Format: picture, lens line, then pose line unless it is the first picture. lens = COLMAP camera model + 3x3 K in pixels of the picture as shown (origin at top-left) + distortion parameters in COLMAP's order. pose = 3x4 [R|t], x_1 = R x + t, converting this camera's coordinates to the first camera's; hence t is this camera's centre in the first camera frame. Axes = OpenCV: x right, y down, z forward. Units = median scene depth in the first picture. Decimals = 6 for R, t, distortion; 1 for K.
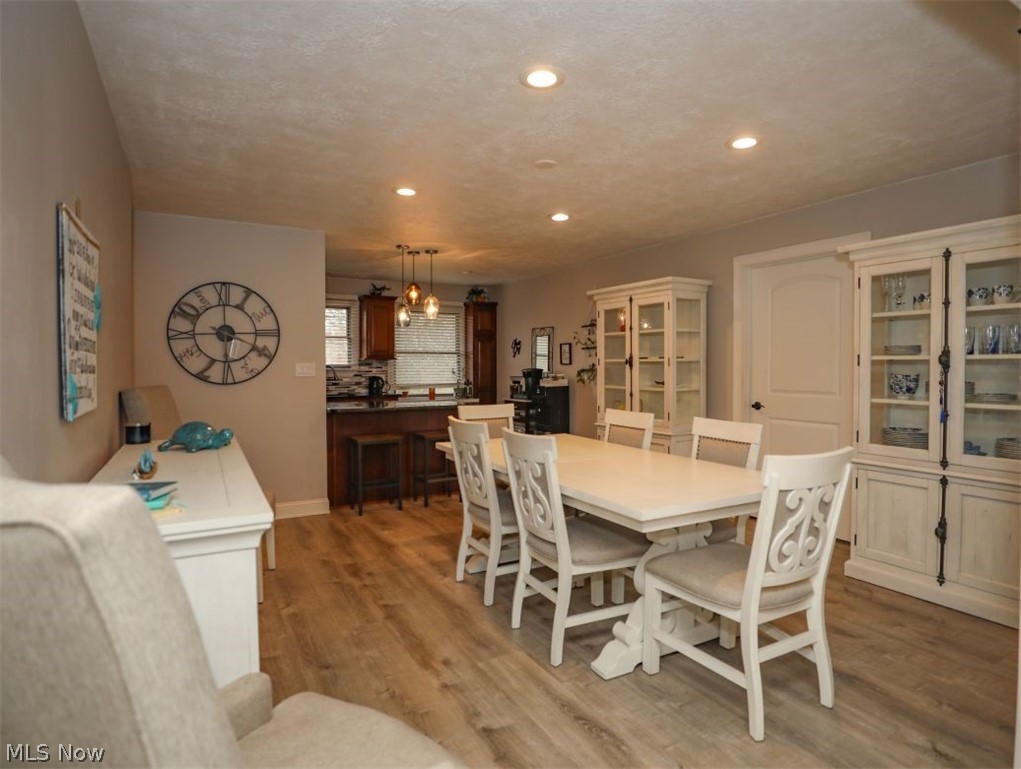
lens RADIAL K [[611.4, 0, 510.6], [0, 611.4, 381.7], [0, 0, 1]] dist [0.001411, 0.000232]
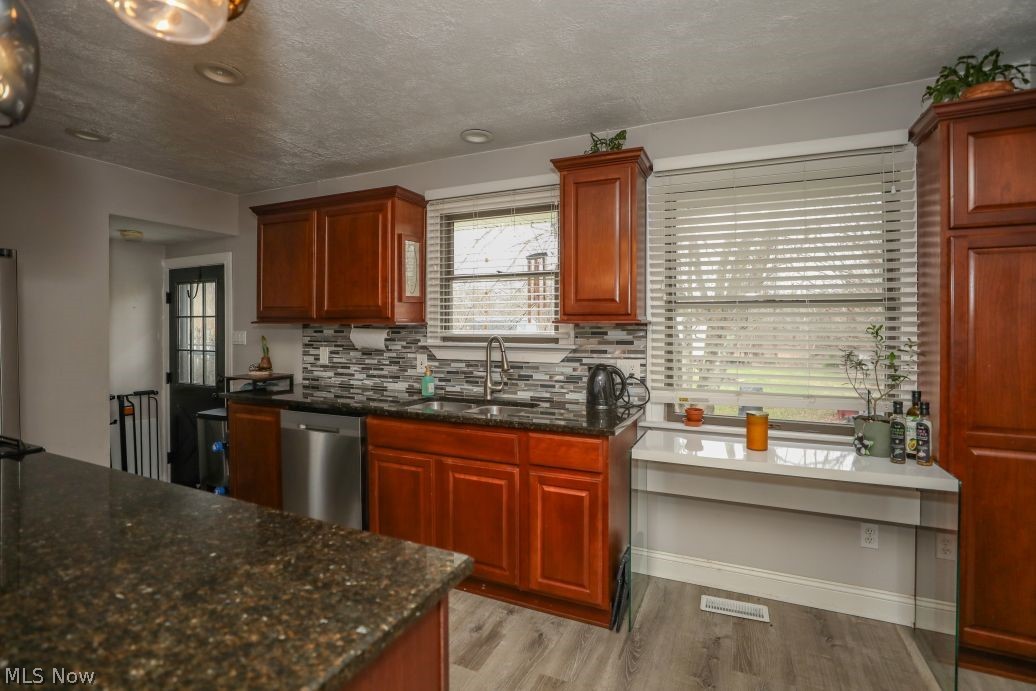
lens RADIAL K [[502.7, 0, 484.0], [0, 502.7, 325.8], [0, 0, 1]] dist [-0.016518, -0.000140]
pose [[0.583851, 0.000660, -0.811860, -0.003442], [-0.022895, 0.999615, -0.015653, -0.044337], [0.811538, 0.027727, 0.583642, 1.205335]]
